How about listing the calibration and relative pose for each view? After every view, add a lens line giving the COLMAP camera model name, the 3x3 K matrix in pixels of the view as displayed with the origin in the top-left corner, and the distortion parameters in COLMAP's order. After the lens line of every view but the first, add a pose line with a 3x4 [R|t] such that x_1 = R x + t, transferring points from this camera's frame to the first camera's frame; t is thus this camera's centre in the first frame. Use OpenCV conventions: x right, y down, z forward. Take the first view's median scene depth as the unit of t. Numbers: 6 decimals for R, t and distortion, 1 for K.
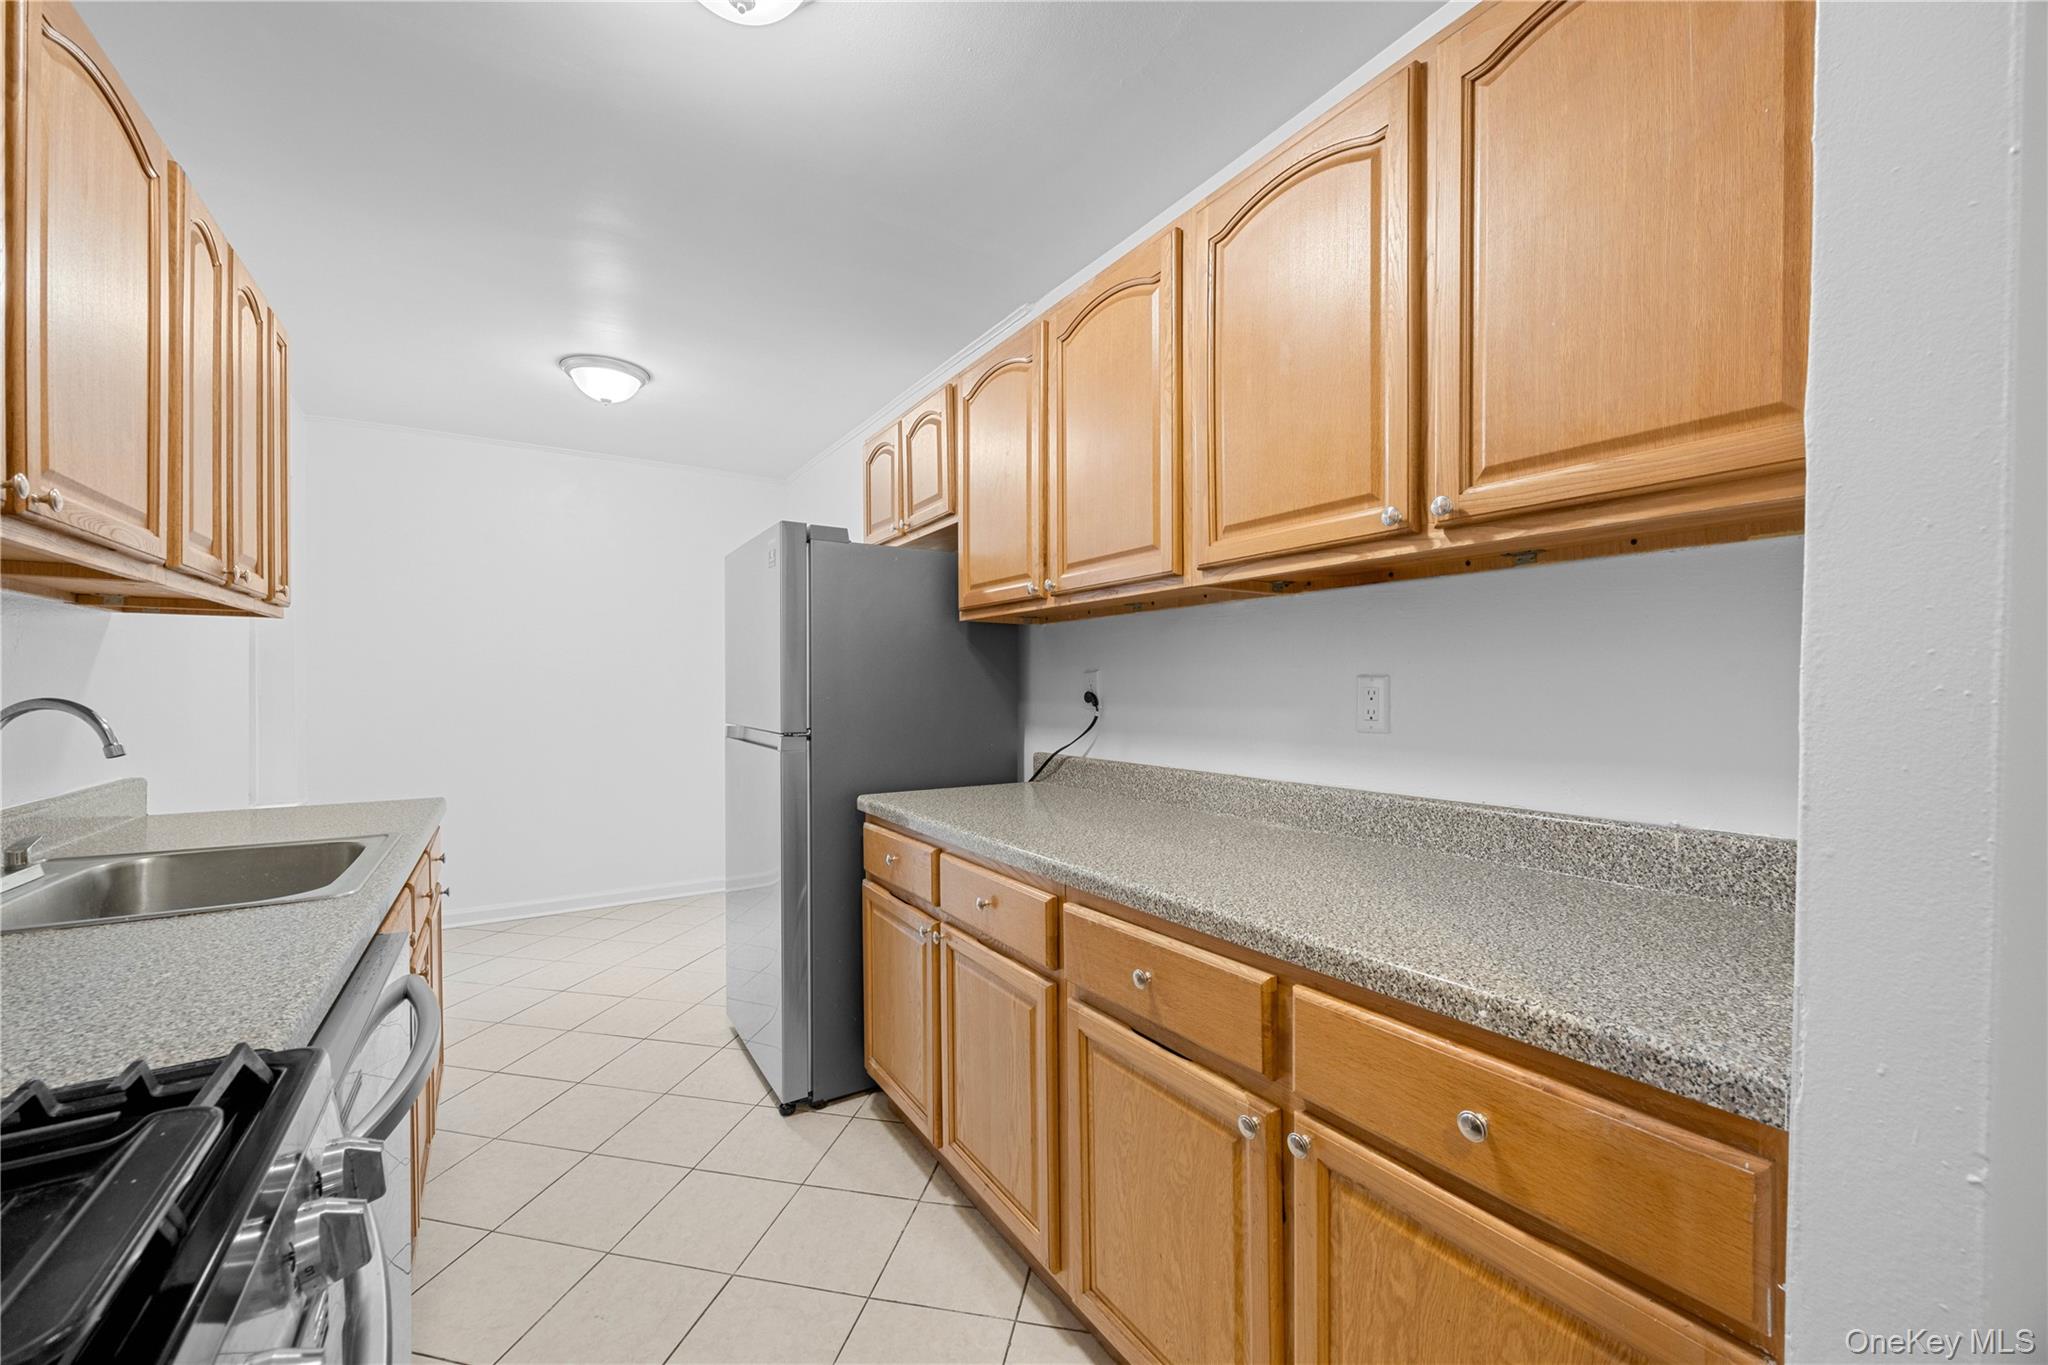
lens RADIAL K [[807.1, 0, 1024.0], [0, 807.1, 682.5], [0, 0, 1]] dist [0.001071, 0.000173]
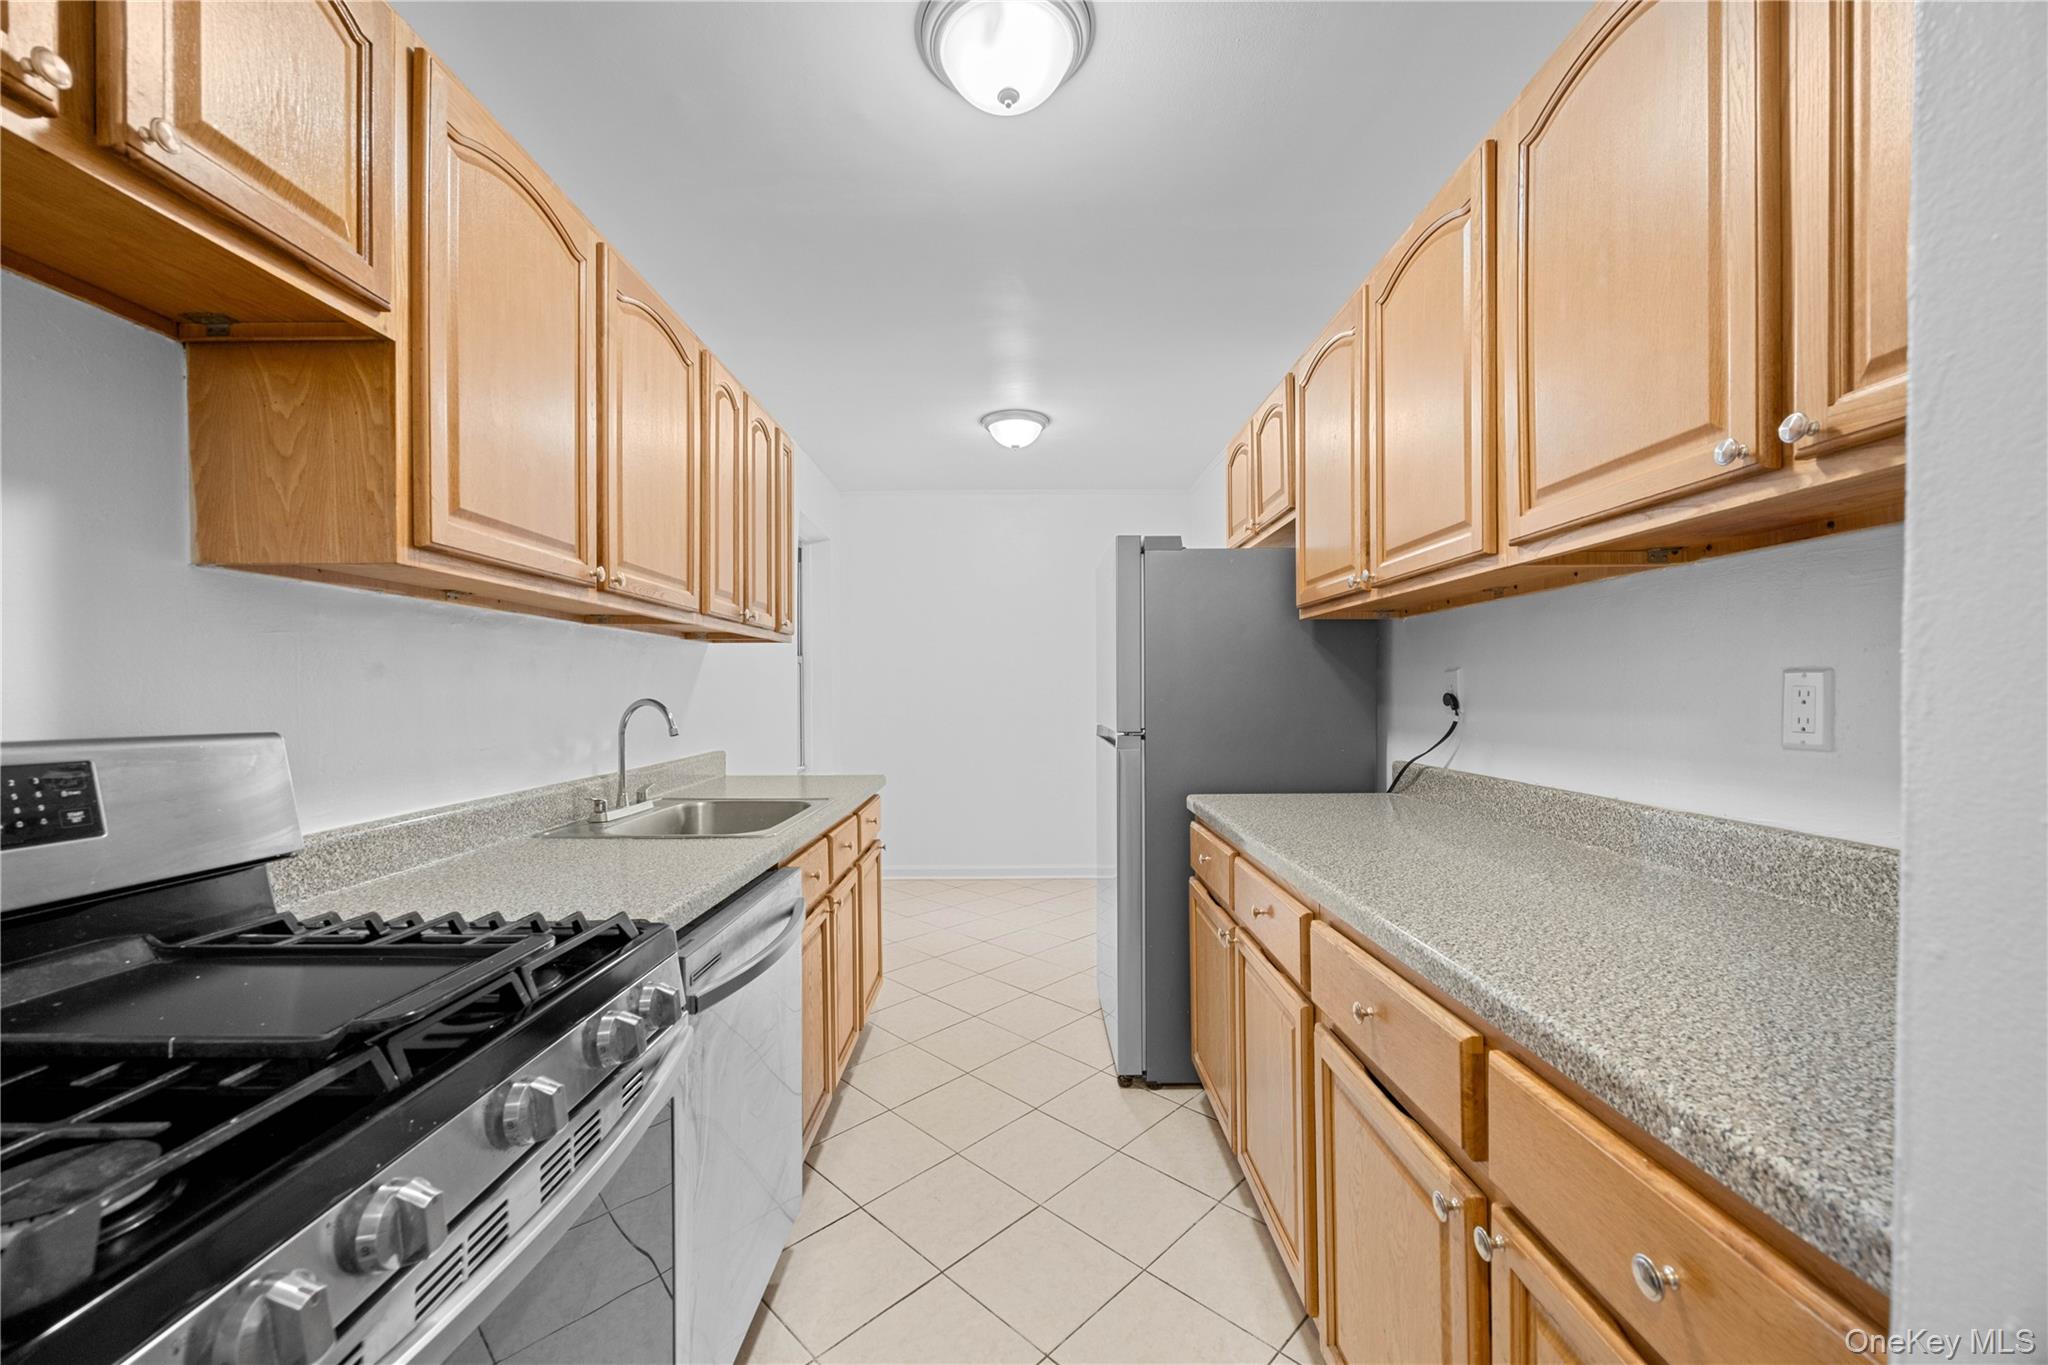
lens RADIAL K [[800.1, 0, 1011.5], [0, 800.1, 684.1], [0, 0, 1]] dist [0.000022, -0.000402]
pose [[0.839217, -0.008351, -0.543733, 0.224380], [0.007917, 0.999964, -0.003138, 0.000927], [0.543739, -0.001671, 0.839253, 0.031577]]
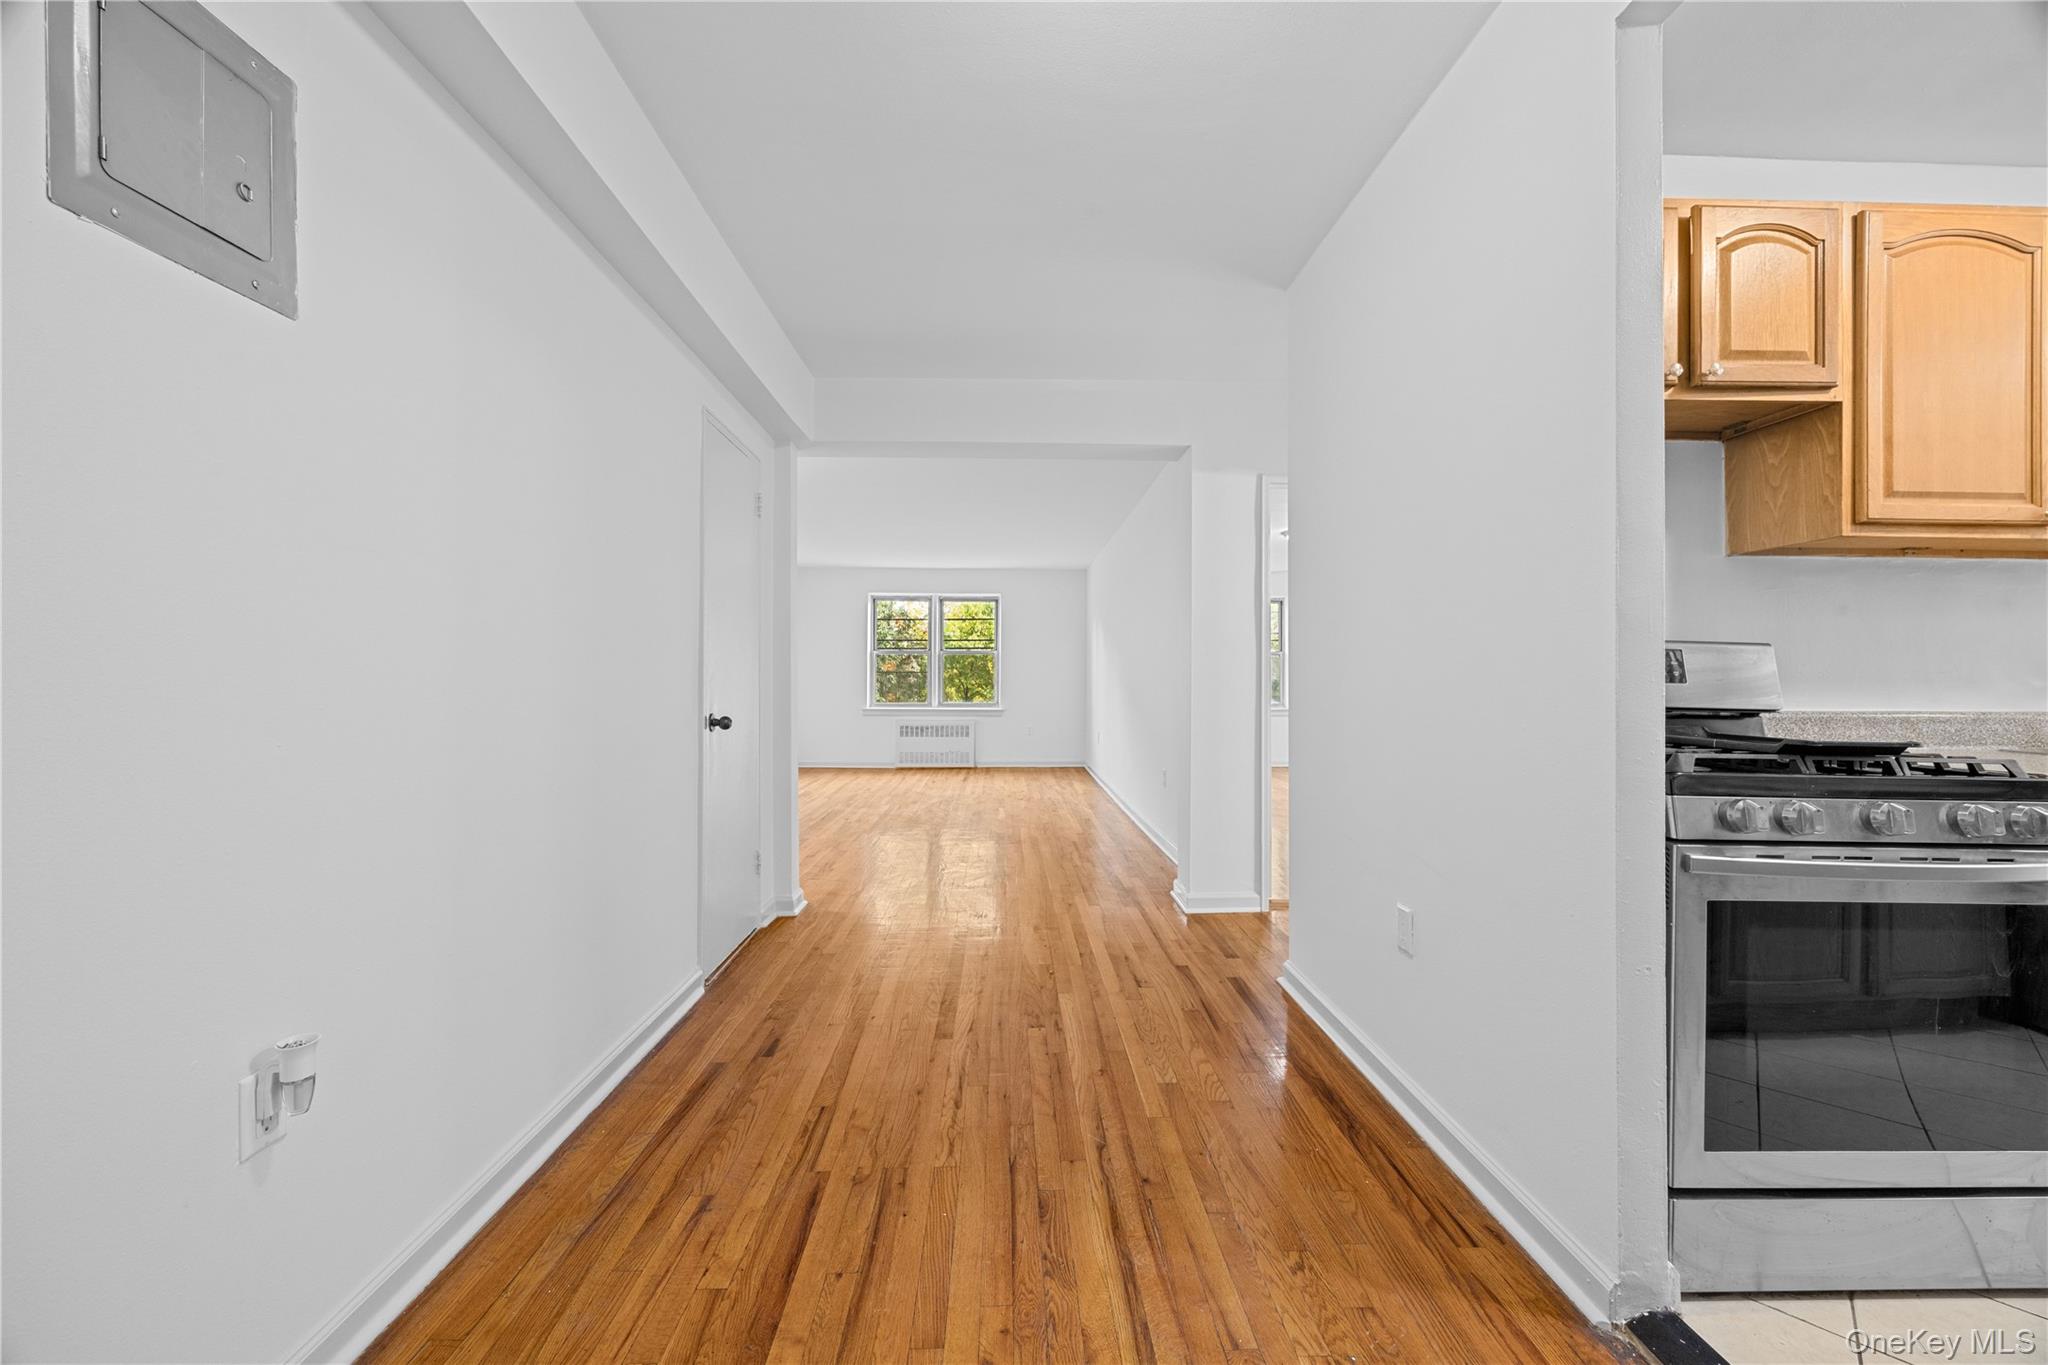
lens RADIAL K [[800.1, 0, 1011.5], [0, 800.1, 684.1], [0, 0, 1]] dist [0.000022, -0.000402]
pose [[-0.508542, -0.002974, -0.861032, 0.930060], [-0.006308, 0.999980, 0.000271, 0.100541], [0.861014, 0.005569, -0.508551, -0.104225]]
